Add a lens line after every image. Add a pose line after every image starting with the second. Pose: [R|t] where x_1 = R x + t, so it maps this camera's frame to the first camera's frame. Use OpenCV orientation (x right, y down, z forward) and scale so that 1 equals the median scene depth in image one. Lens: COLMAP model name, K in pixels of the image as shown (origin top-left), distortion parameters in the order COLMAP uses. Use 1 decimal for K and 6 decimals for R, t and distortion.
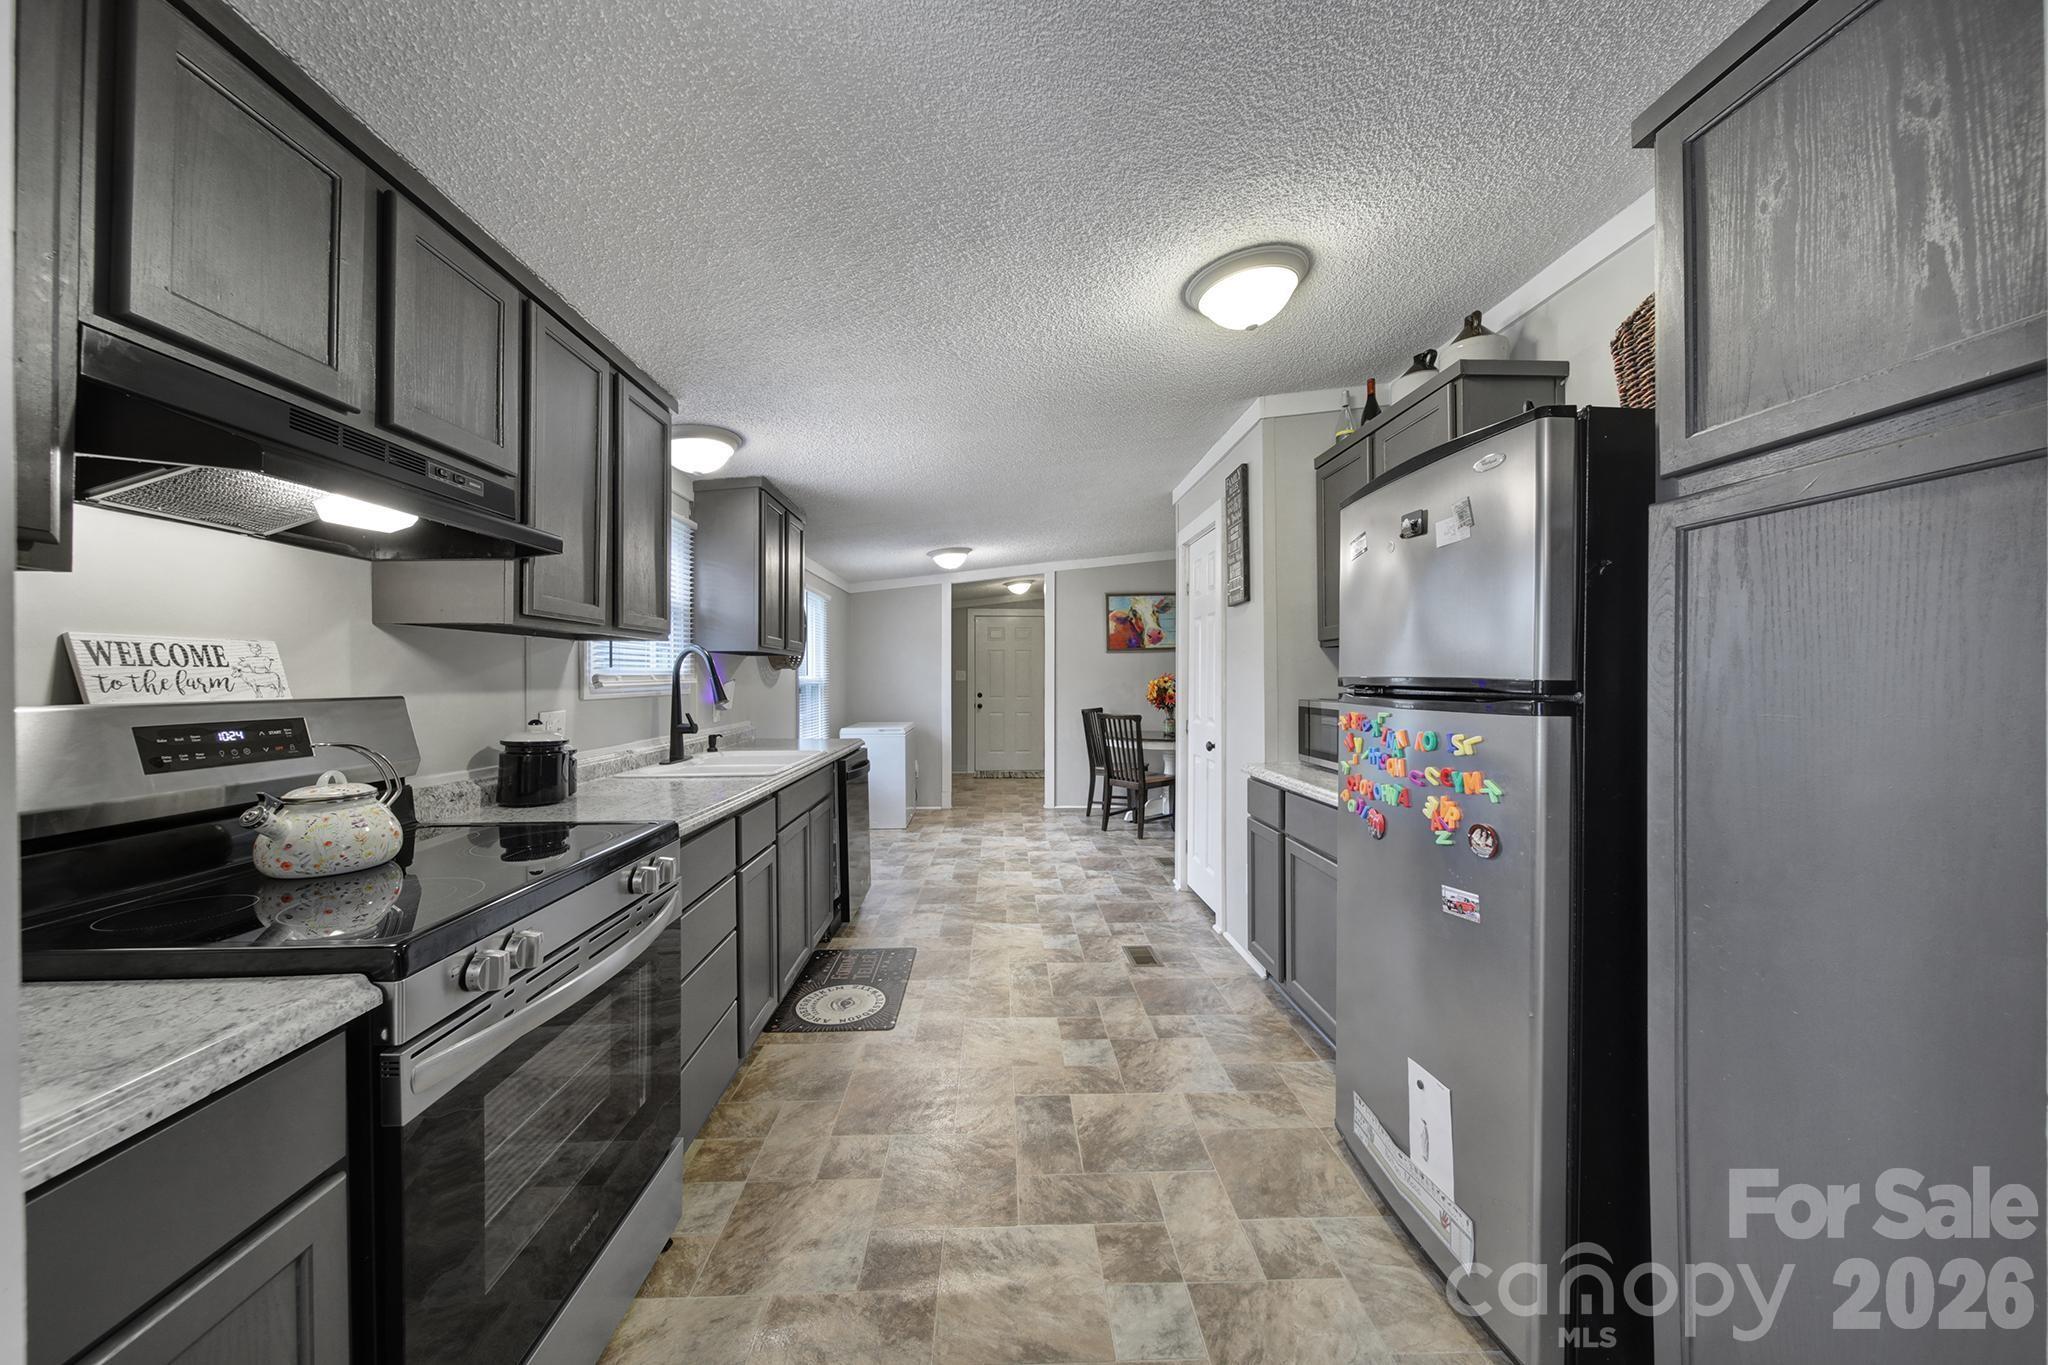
lens RADIAL K [[727.3, 0, 1009.8], [0, 727.3, 677.7], [0, 0, 1]] dist [0.000427, -0.000863]
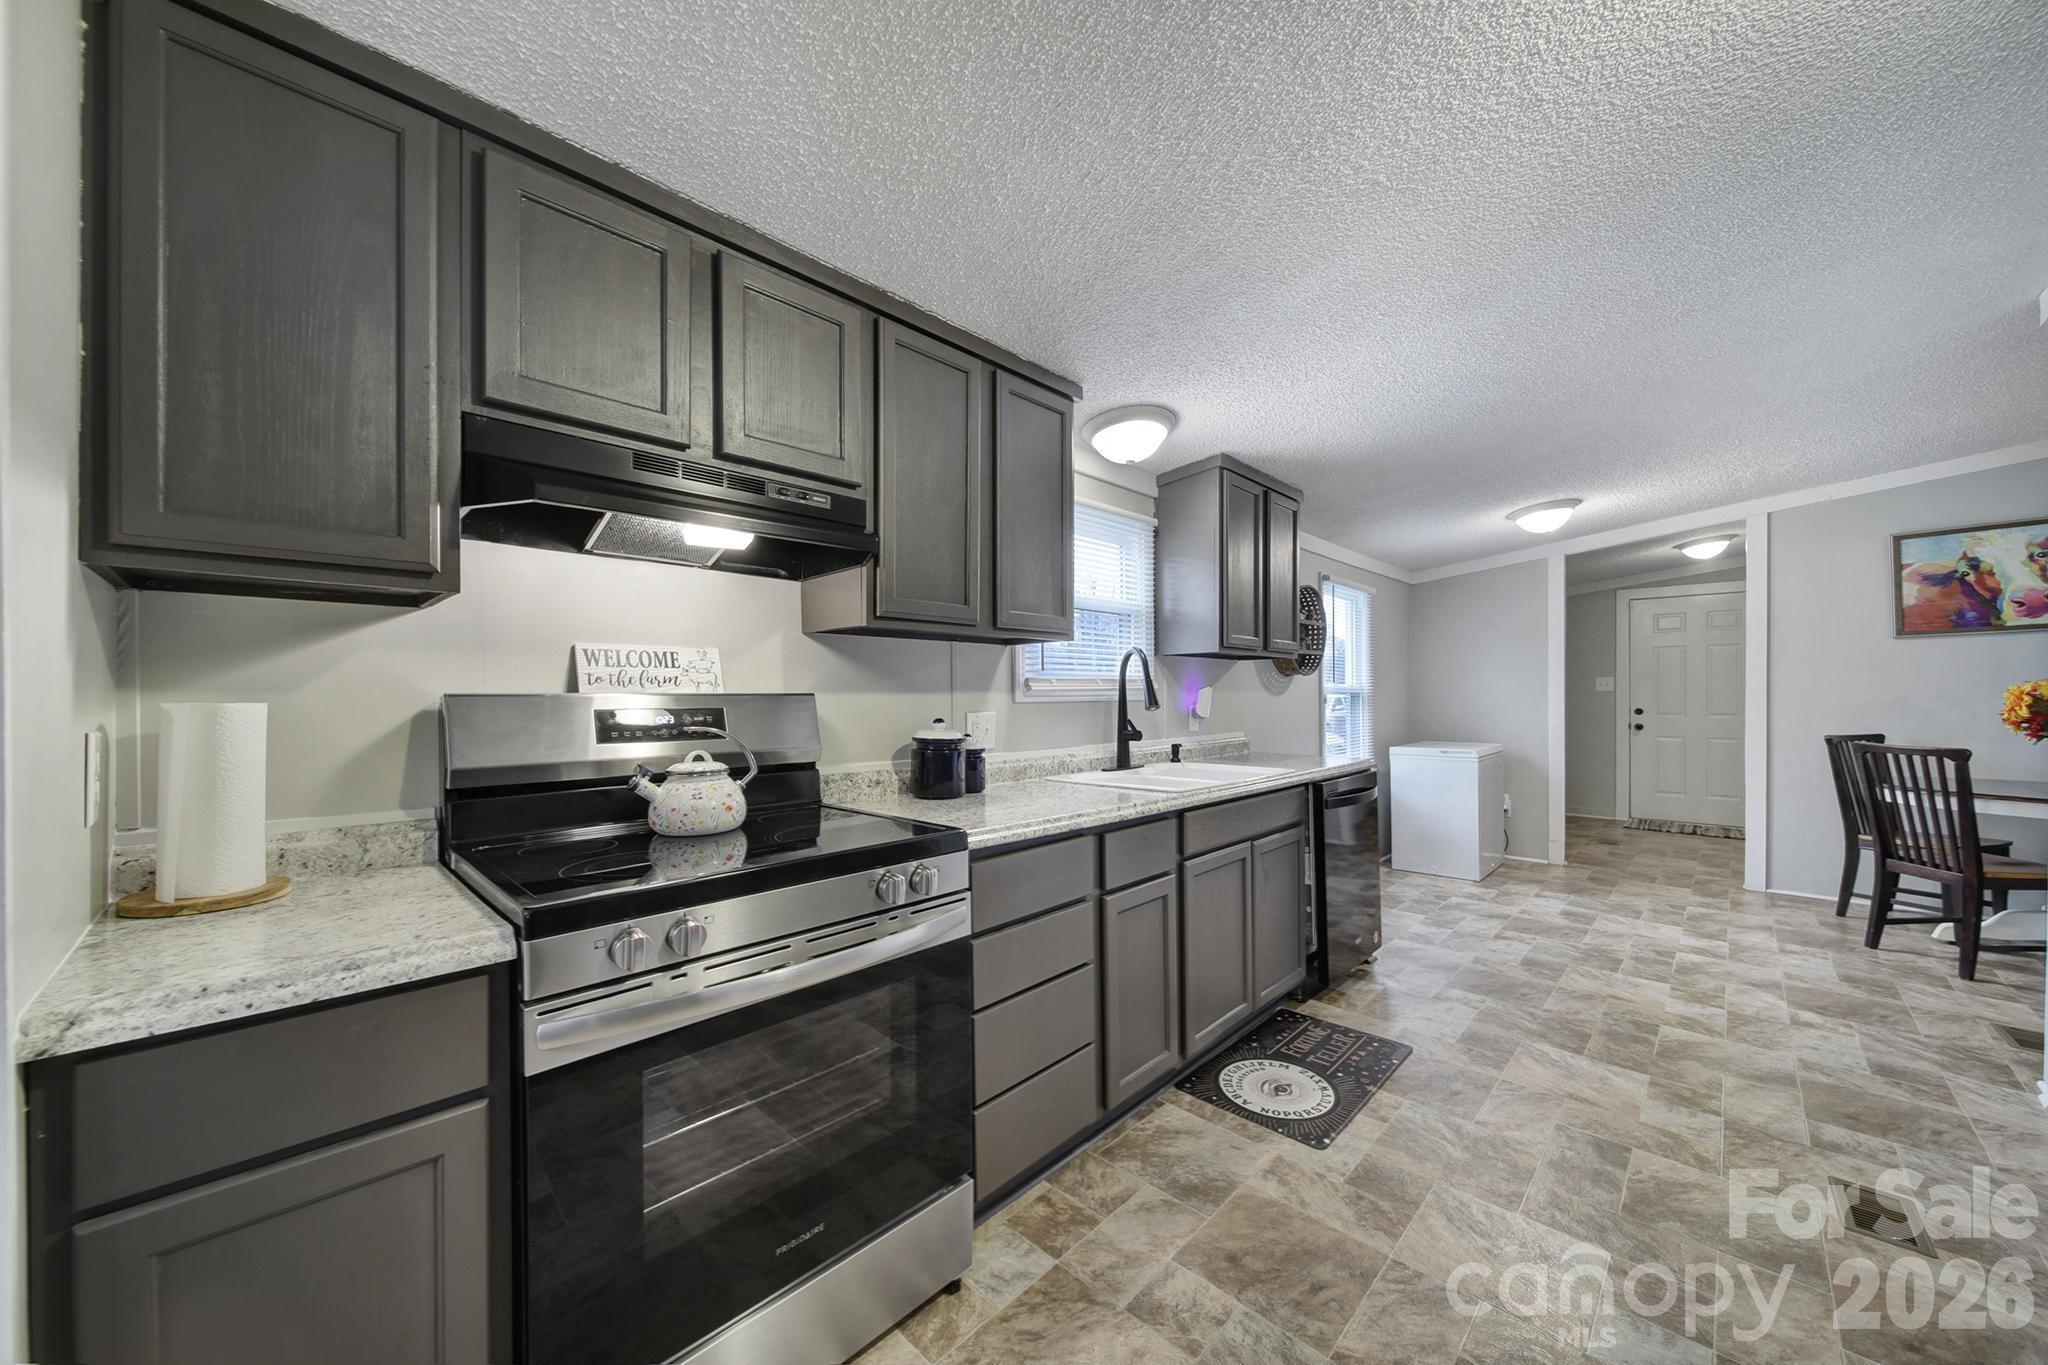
lens RADIAL K [[727.3, 0, 1023.1], [0, 727.3, 698.5], [0, 0, 1]] dist [0.000427, -0.000863]
pose [[0.699225, 0.001243, -0.714900, 0.144472], [0.003717, 0.999979, 0.005374, 0.017040], [0.714892, -0.006415, 0.699206, 0.248383]]
